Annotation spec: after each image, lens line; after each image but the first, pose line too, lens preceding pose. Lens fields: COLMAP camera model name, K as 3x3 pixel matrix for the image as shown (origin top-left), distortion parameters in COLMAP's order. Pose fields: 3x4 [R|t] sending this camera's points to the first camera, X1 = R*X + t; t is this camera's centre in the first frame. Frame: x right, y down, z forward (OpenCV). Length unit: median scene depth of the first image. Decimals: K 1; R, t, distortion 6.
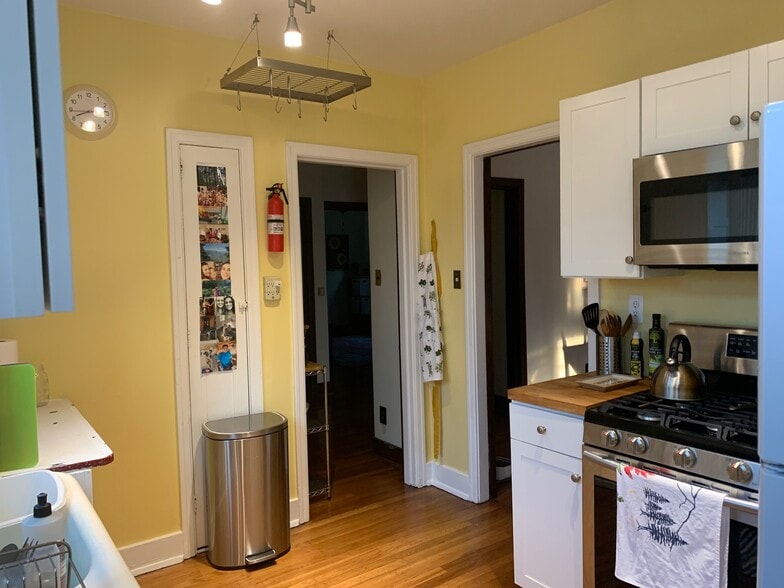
lens RADIAL K [[641.9, 0, 394.7], [0, 641.9, 297.0], [0, 0, 1]] dist [0.053816, -0.001714]
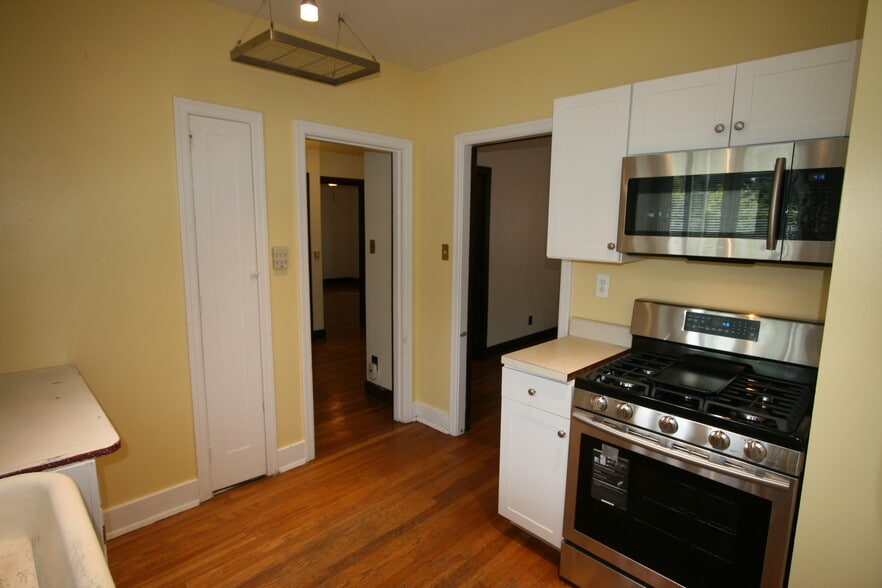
lens RADIAL K [[458.5, 0, 434.1], [0, 458.5, 292.0], [0, 0, 1]] dist [0.008006, 0.001968]
pose [[0.985030, 0.016152, 0.171626, -0.073831], [-0.031483, 0.995712, 0.086985, -0.030767], [-0.169486, -0.091086, 0.981314, 0.203895]]
